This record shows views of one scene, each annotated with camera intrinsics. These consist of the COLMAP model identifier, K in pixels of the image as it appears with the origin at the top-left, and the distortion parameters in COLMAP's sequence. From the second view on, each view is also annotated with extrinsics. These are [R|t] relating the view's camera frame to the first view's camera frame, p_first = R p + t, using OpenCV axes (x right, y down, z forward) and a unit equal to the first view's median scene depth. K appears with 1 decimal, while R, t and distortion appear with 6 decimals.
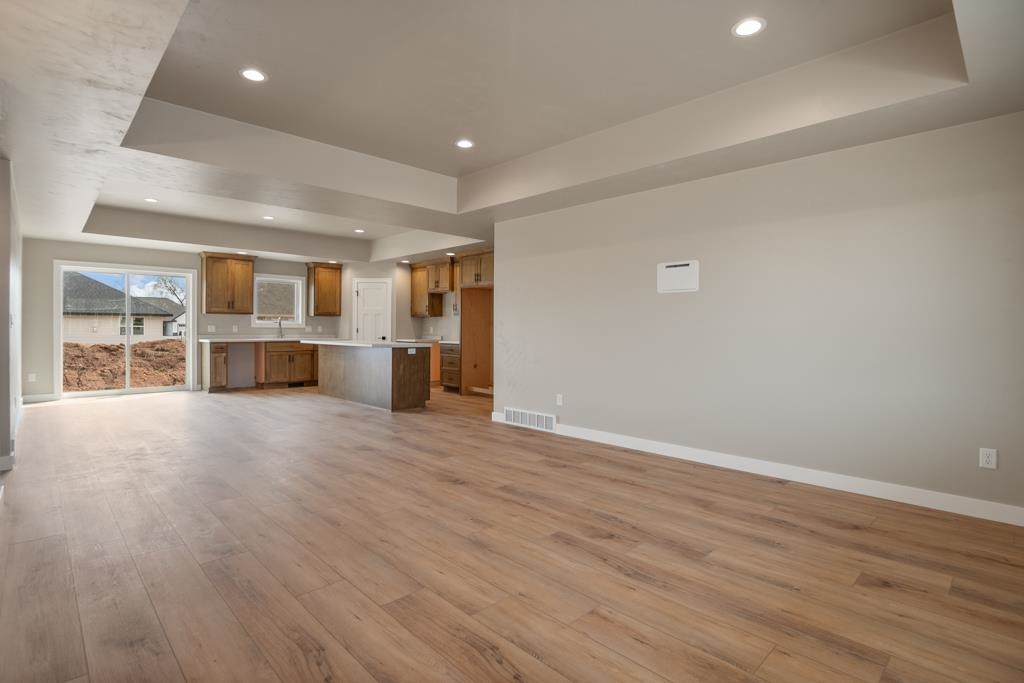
lens RADIAL K [[501.0, 0, 512.9], [0, 501.0, 338.3], [0, 0, 1]] dist [-0.031795, -0.000231]
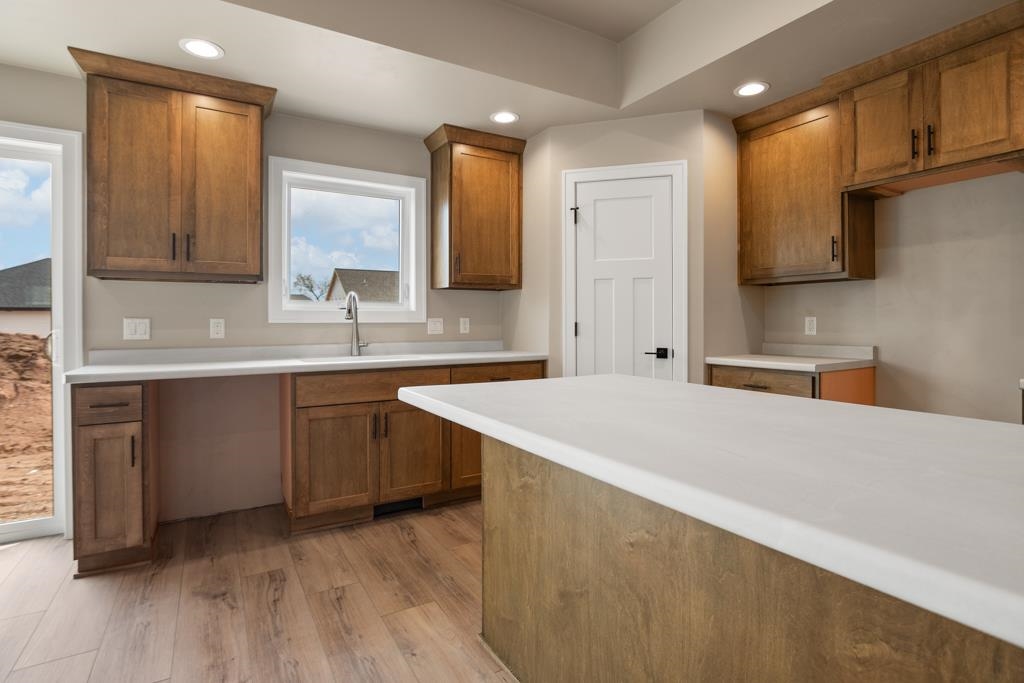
lens RADIAL K [[501.0, 0, 510.8], [0, 501.0, 334.7], [0, 0, 1]] dist [-0.031795, -0.000231]
pose [[0.972222, -0.004902, -0.234011, -0.280093], [0.006677, 0.999955, 0.006793, -0.014950], [0.233967, -0.008167, 0.972210, 0.680805]]
